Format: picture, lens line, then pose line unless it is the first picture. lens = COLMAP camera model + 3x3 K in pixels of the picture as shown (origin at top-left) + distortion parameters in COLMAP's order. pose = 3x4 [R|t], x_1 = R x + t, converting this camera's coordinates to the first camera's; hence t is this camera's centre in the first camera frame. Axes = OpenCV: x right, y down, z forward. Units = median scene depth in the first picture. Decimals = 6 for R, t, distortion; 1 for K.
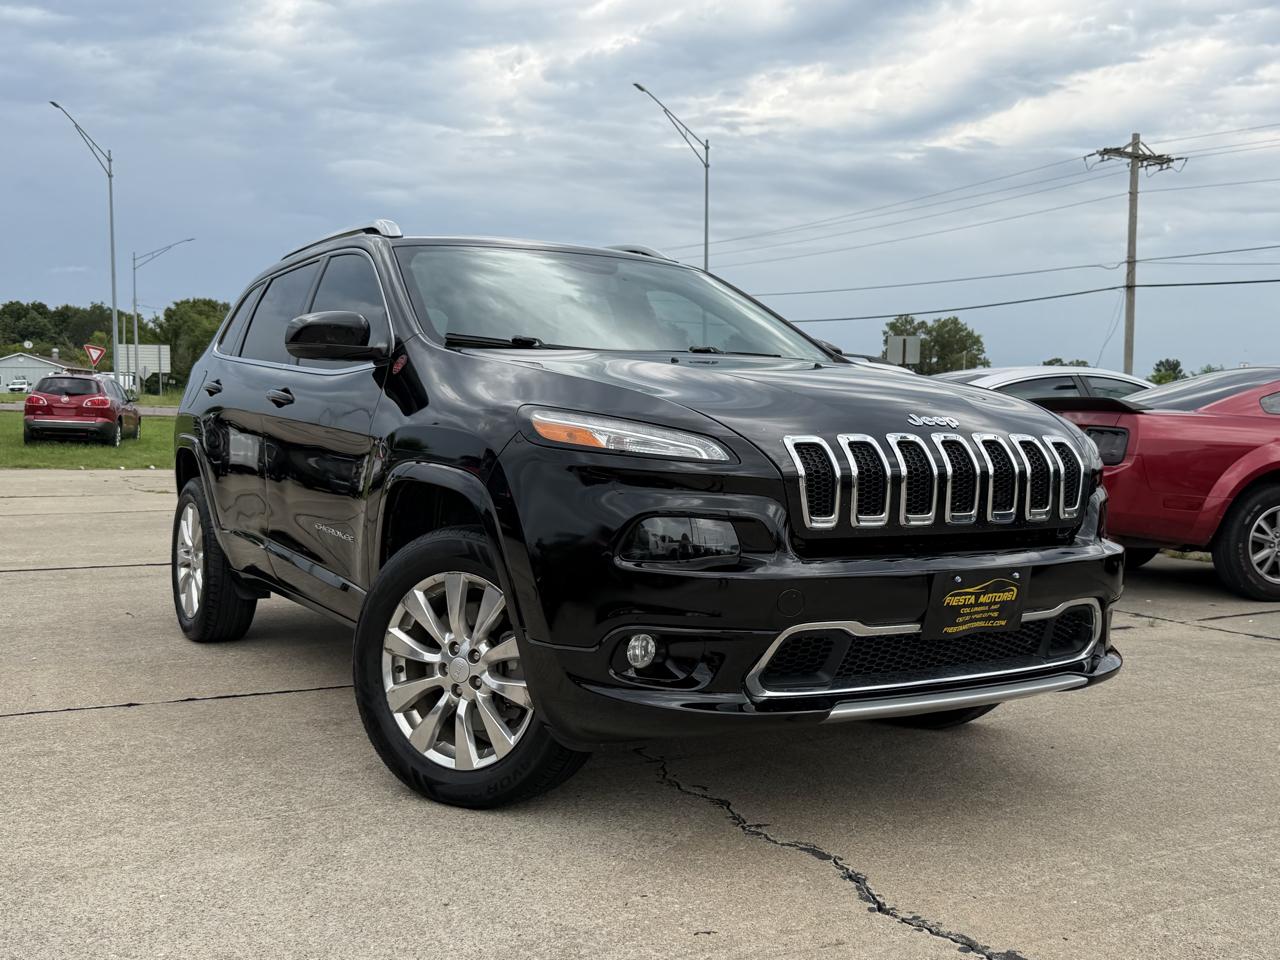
lens RADIAL K [[1250.9, 0, 634.4], [0, 1250.9, 485.8], [0, 0, 1]] dist [0.166098, -0.352477]
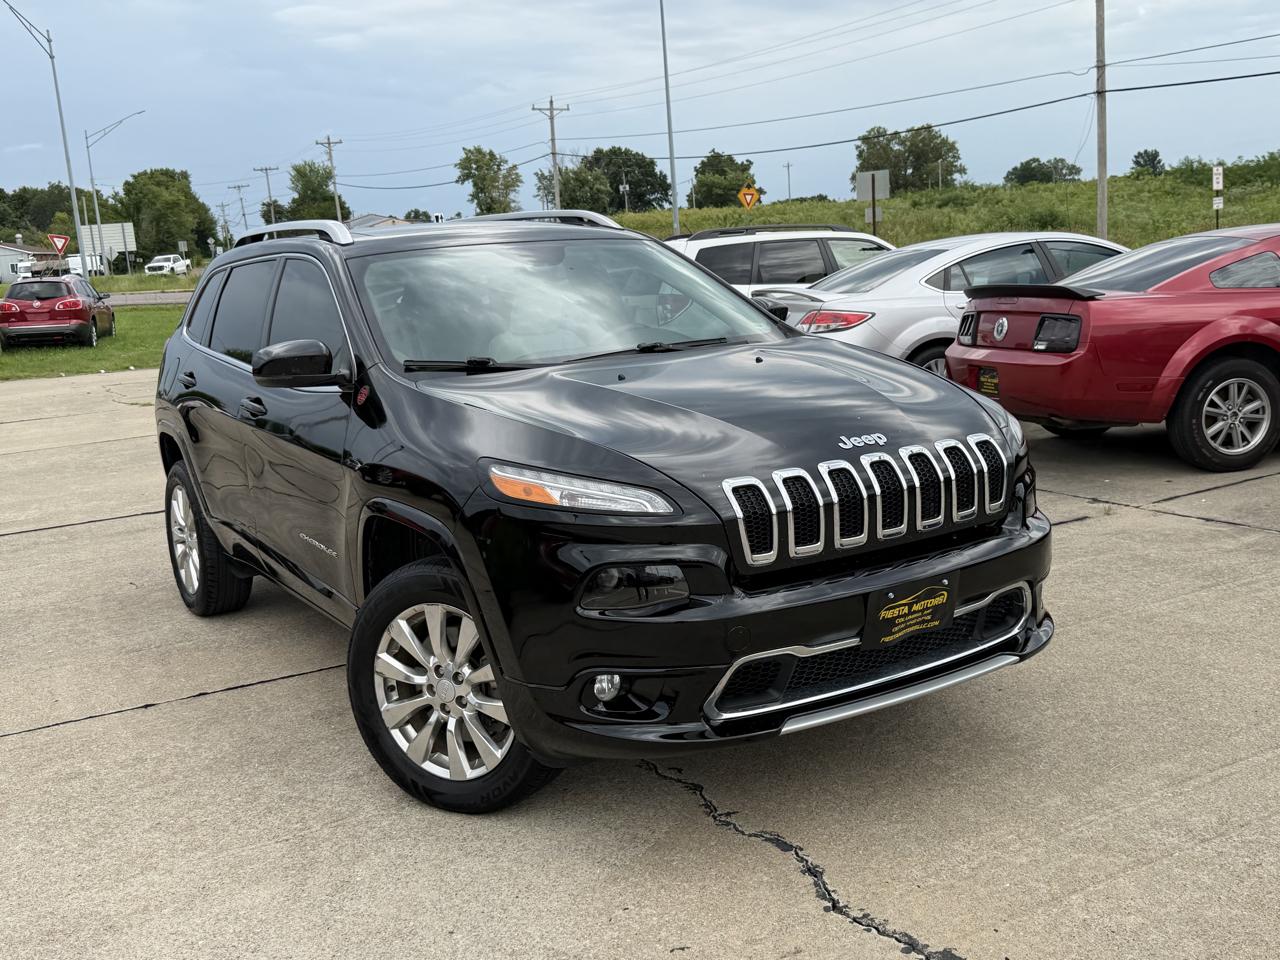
lens RADIAL K [[1251.0, 0, 614.6], [0, 1251.0, 459.8], [0, 0, 1]] dist [0.161454, -0.342230]
pose [[0.996651, -0.081332, -0.008446, 0.031527], [0.081770, 0.991112, 0.104931, -0.151794], [-0.000164, -0.105270, 0.994444, -0.062470]]
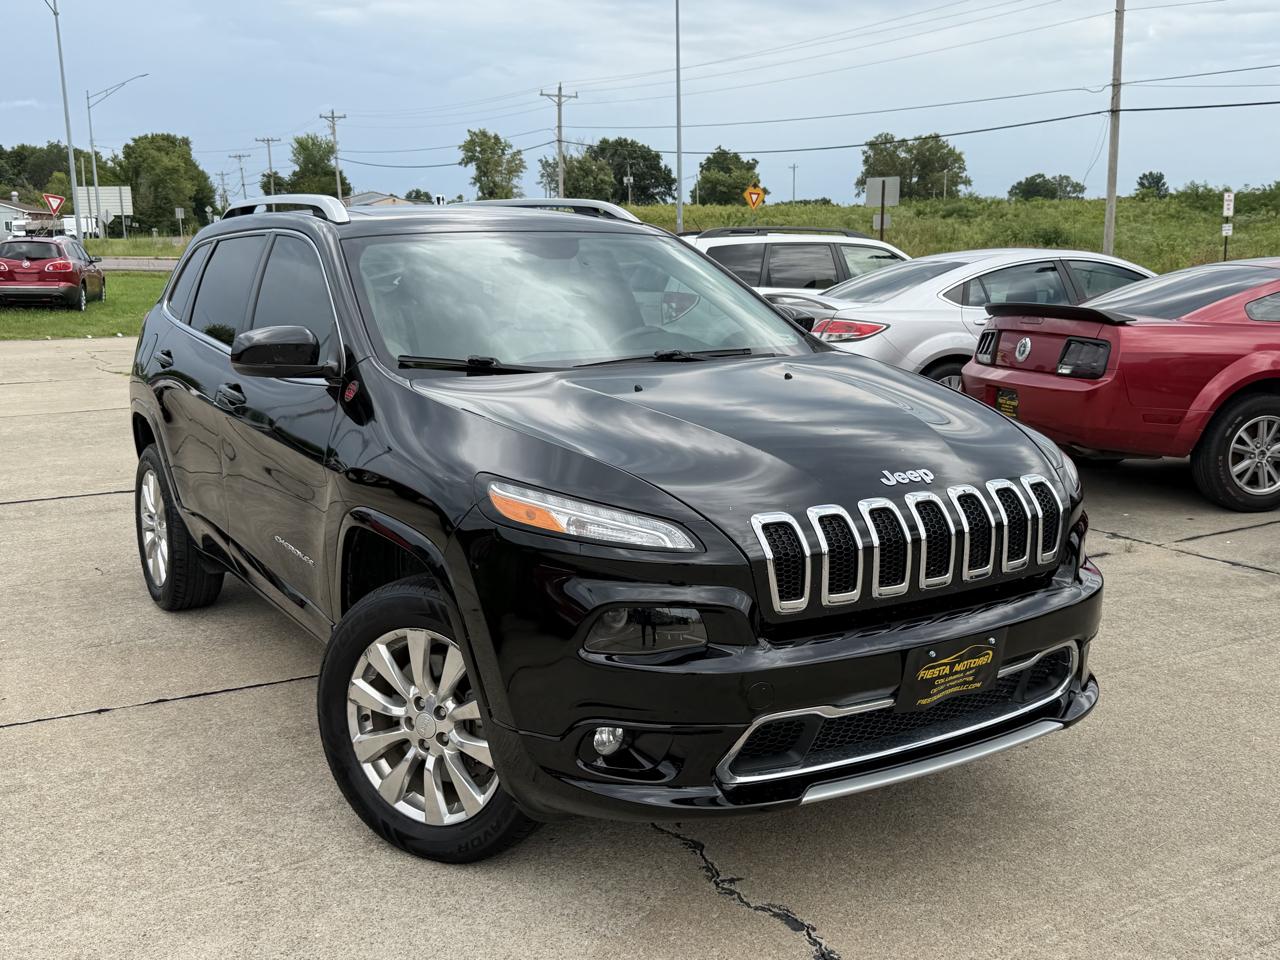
lens RADIAL K [[1253.8, 0, 616.4], [0, 1253.8, 474.1], [0, 0, 1]] dist [0.150302, -0.311602]
pose [[0.999653, -0.026317, 0.001473, 0.013274], [0.025940, 0.992183, 0.122065, -0.162283], [-0.004674, -0.121984, 0.992521, 0.043725]]
